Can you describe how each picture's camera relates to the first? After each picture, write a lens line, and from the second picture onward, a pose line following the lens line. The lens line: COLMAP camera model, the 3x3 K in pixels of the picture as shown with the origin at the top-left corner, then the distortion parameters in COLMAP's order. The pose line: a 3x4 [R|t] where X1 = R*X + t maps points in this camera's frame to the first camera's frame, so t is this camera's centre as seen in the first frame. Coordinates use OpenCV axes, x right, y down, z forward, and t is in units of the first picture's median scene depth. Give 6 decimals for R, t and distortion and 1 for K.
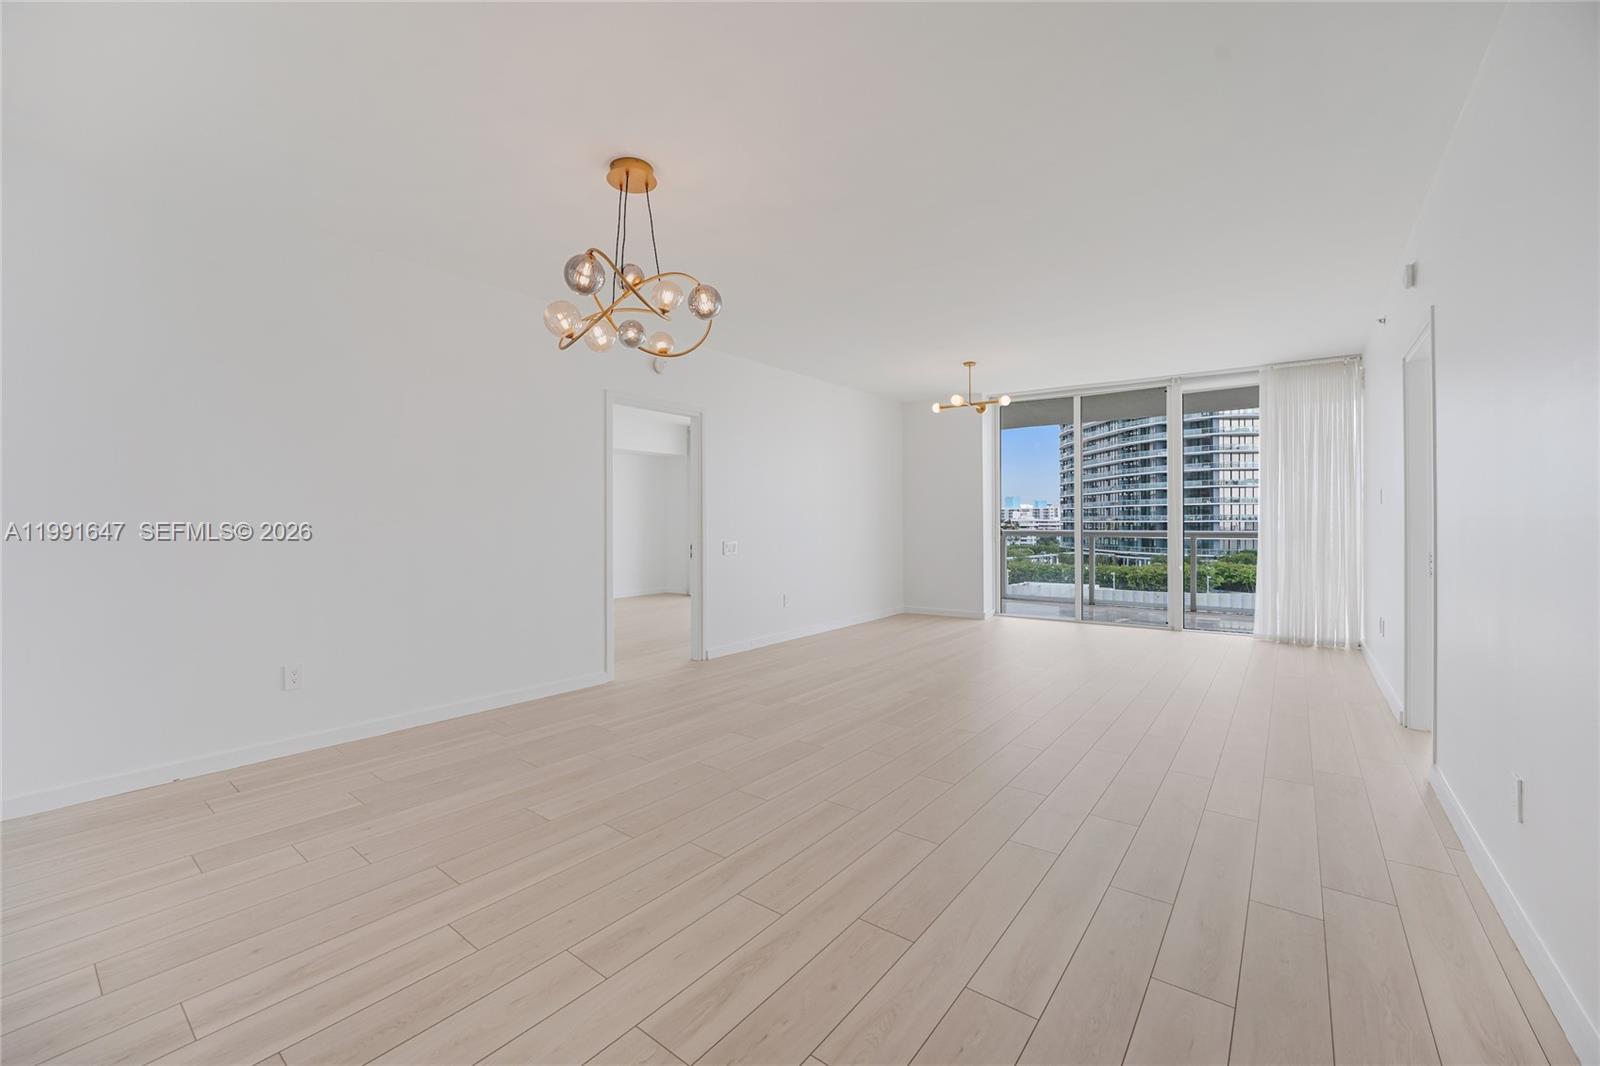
lens RADIAL K [[657.7, 0, 792.8], [0, 657.7, 536.9], [0, 0, 1]] dist [-0.034142, 0.006637]
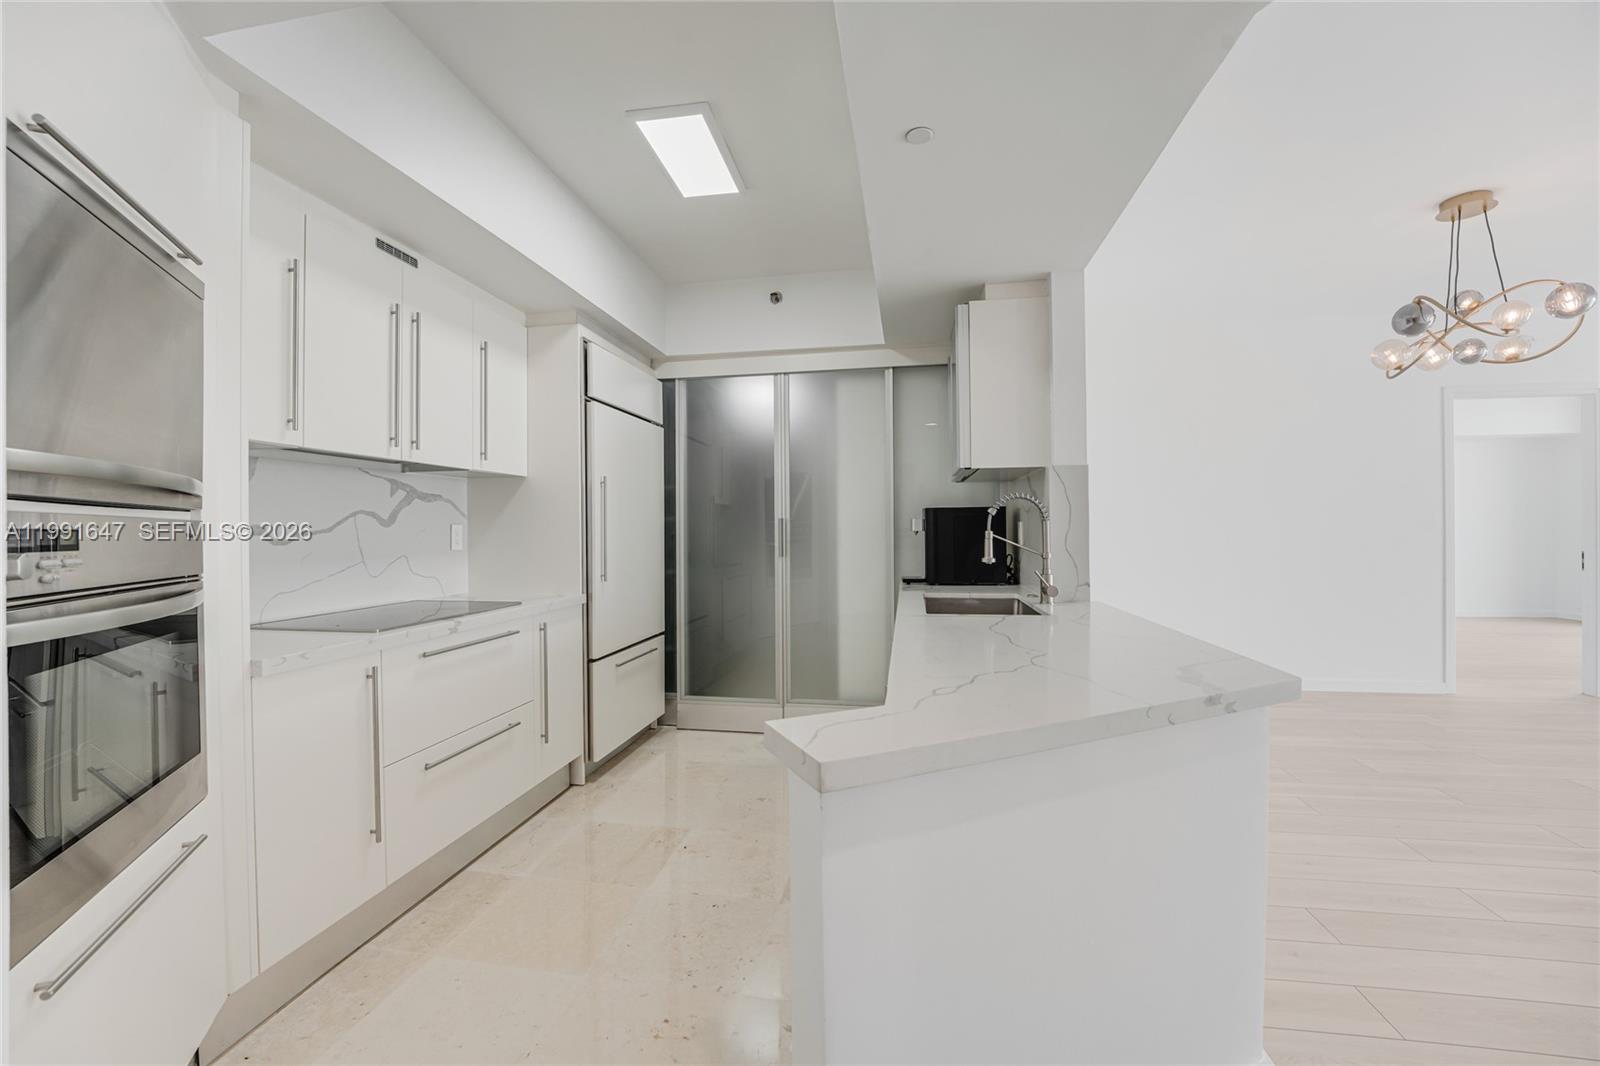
lens RADIAL K [[657.7, 0, 792.8], [0, 657.7, 536.9], [0, 0, 1]] dist [-0.034142, 0.006637]
pose [[0.473569, -0.007569, -0.880724, 0.149456], [-0.008133, 0.999883, -0.012966, 0.019780], [0.880719, 0.013303, 0.473452, -0.483316]]
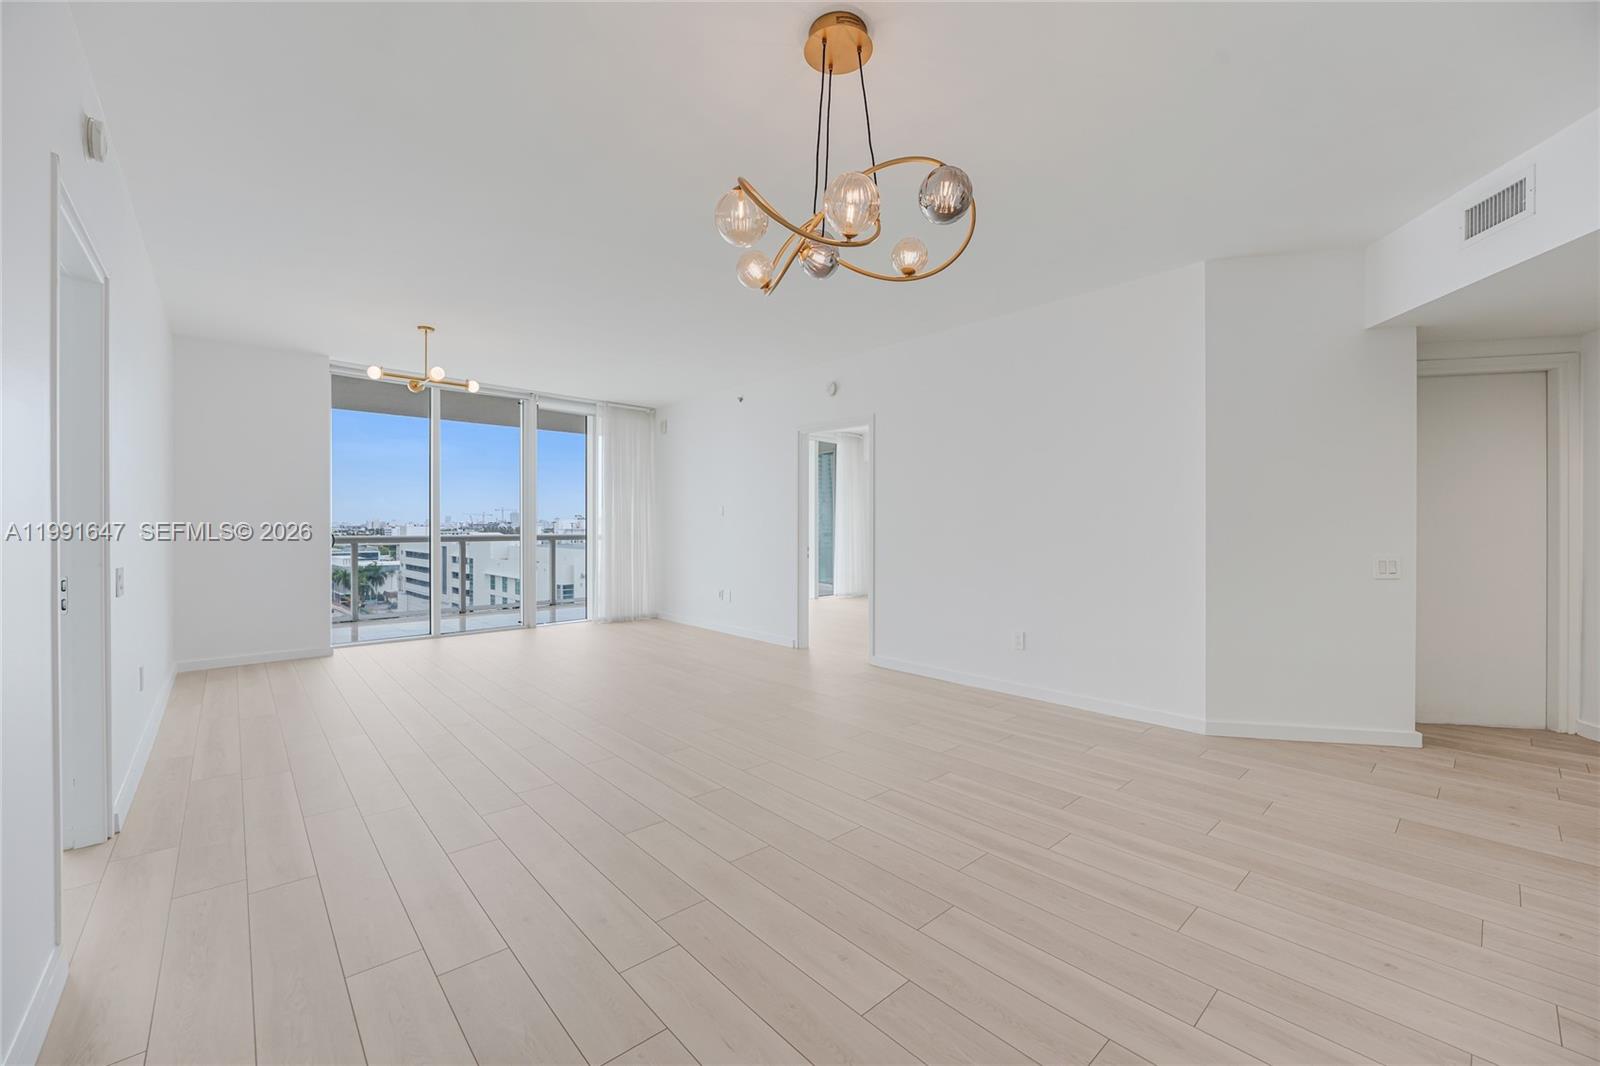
lens RADIAL K [[657.7, 0, 792.8], [0, 657.7, 536.9], [0, 0, 1]] dist [-0.034142, 0.006637]
pose [[0.155217, -0.013115, 0.987793, -0.942016], [0.018319, 0.999778, 0.010396, -0.020896], [-0.987711, 0.016482, 0.155423, 0.919511]]
